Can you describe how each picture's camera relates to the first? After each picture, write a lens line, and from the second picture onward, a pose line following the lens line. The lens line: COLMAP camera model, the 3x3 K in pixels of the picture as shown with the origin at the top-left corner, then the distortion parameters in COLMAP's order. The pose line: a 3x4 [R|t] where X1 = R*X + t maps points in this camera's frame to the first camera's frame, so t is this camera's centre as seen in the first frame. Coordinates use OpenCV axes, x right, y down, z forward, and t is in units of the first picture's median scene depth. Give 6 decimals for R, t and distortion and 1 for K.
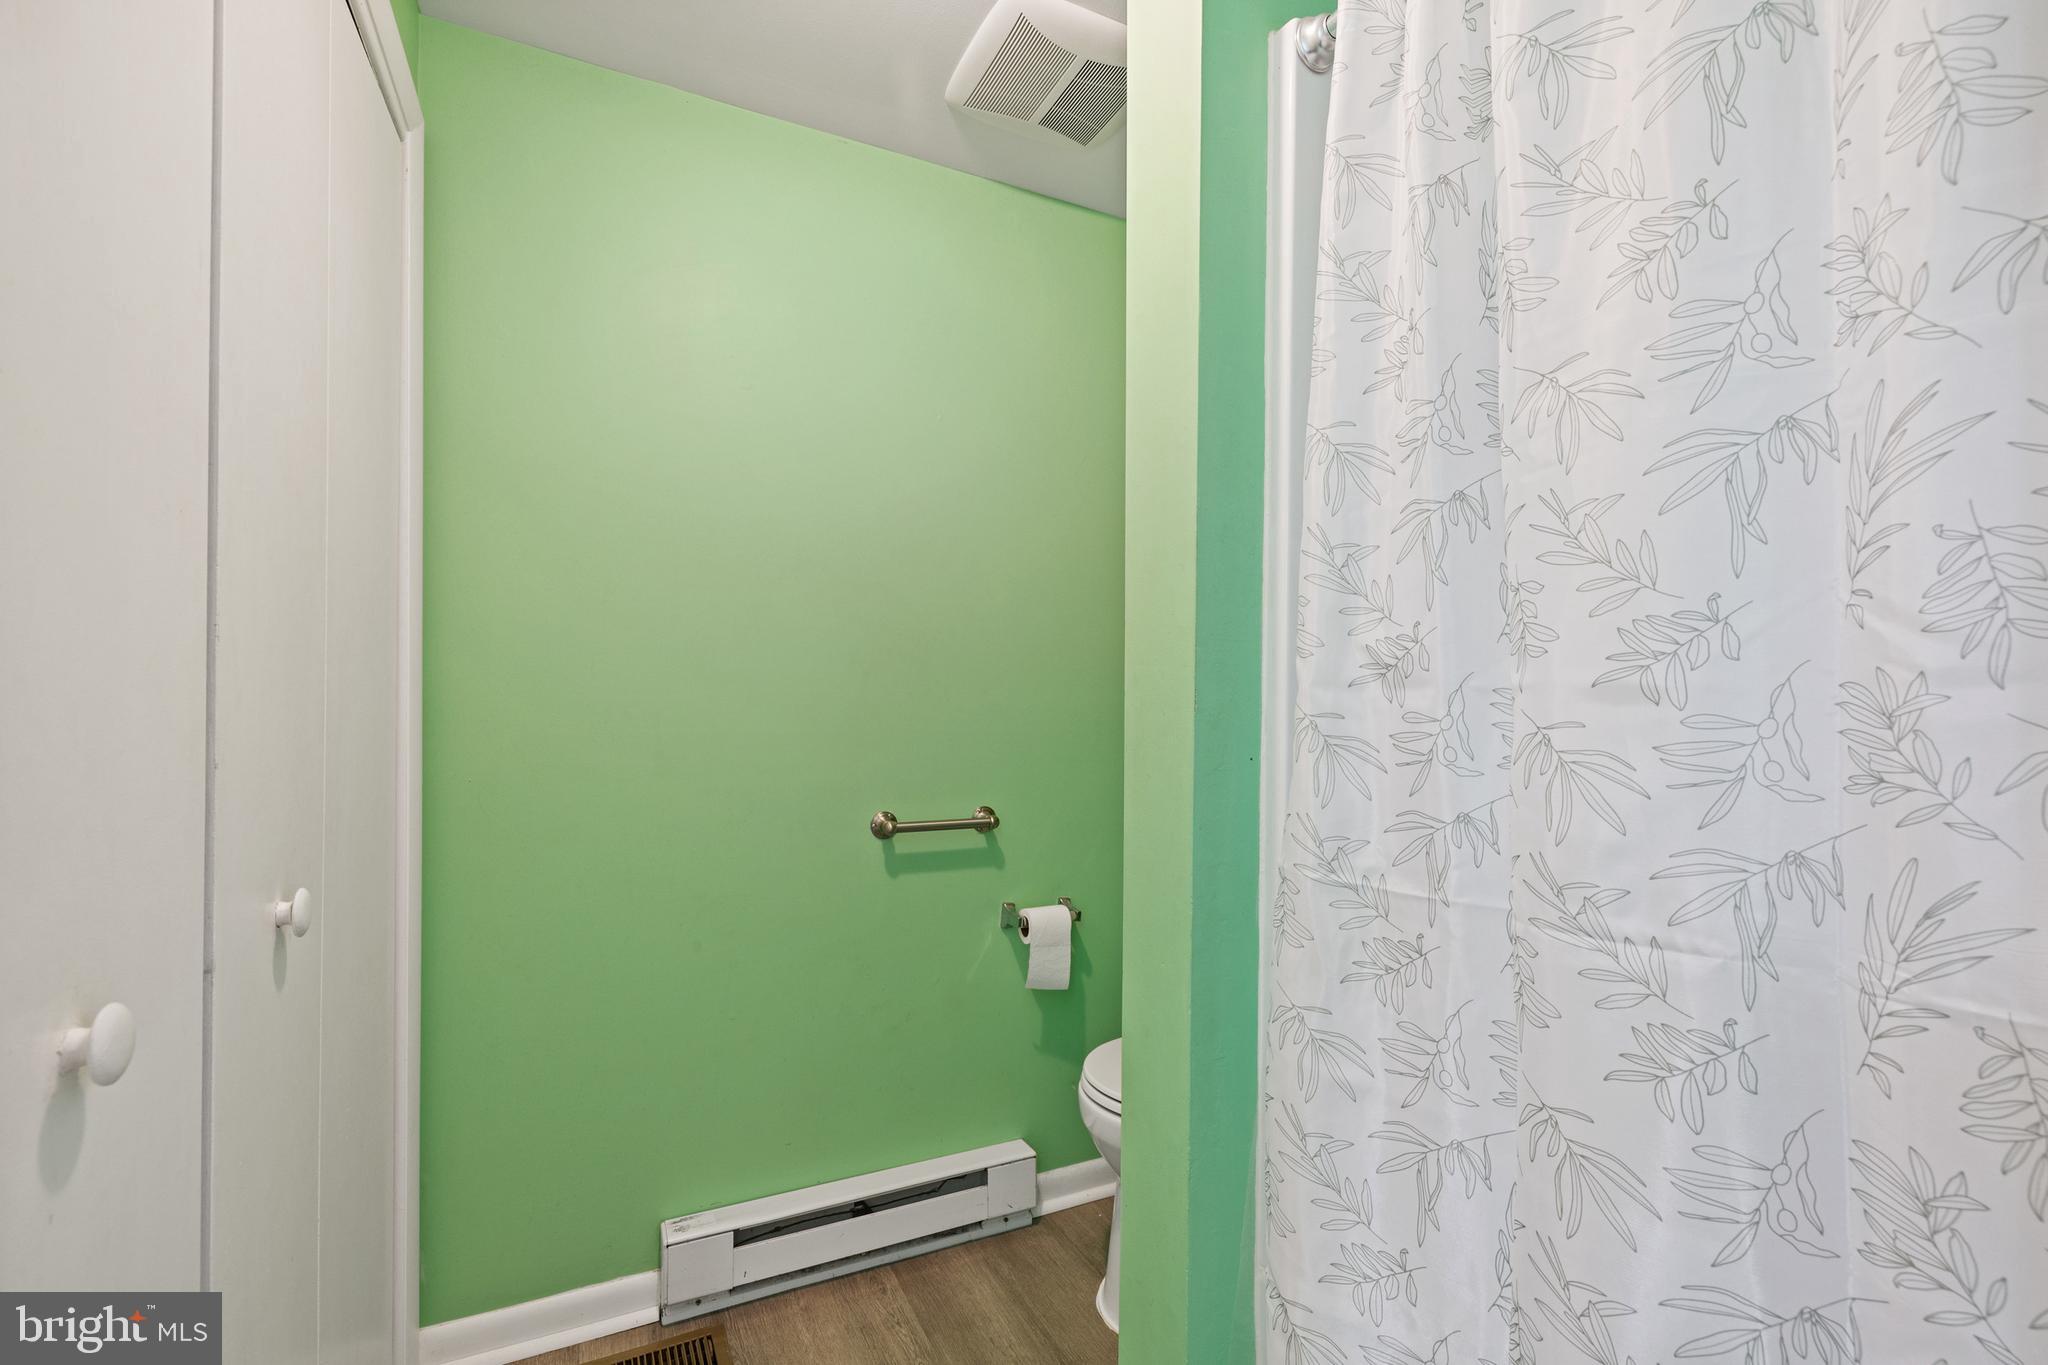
lens RADIAL K [[878.5, 0, 1019.3], [0, 878.5, 705.8], [0, 0, 1]] dist [0.002153, -0.000126]
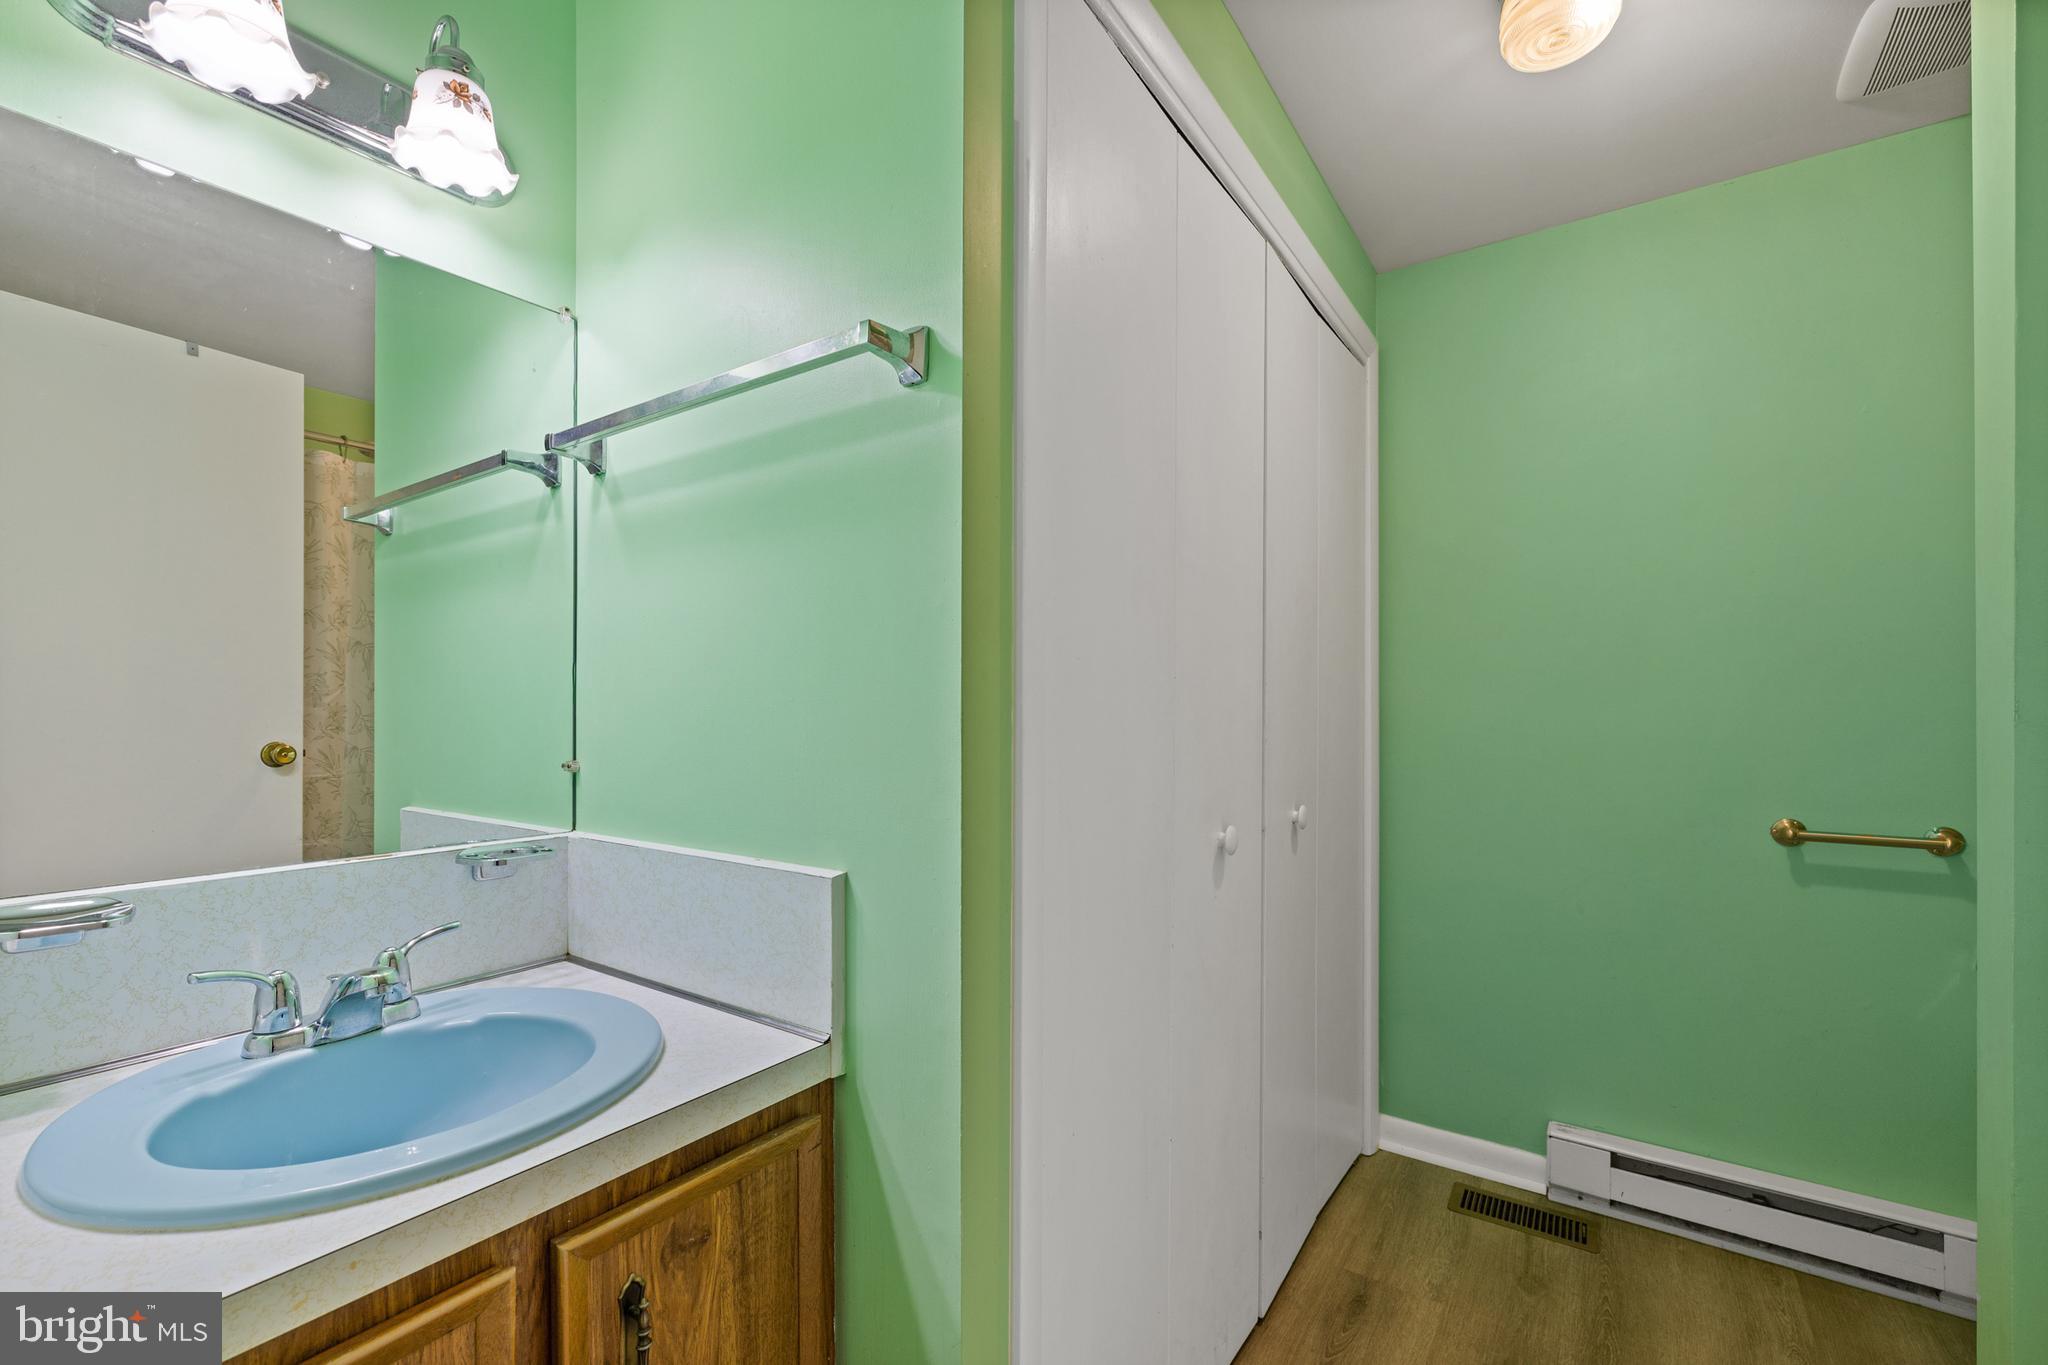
lens RADIAL K [[878.5, 0, 1019.3], [0, 878.5, 705.8], [0, 0, 1]] dist [0.002153, -0.000126]
pose [[0.492619, -0.012451, -0.870156, 0.333821], [0.001665, 0.999909, -0.013365, 0.004140], [0.870244, 0.005135, 0.492595, -0.298783]]
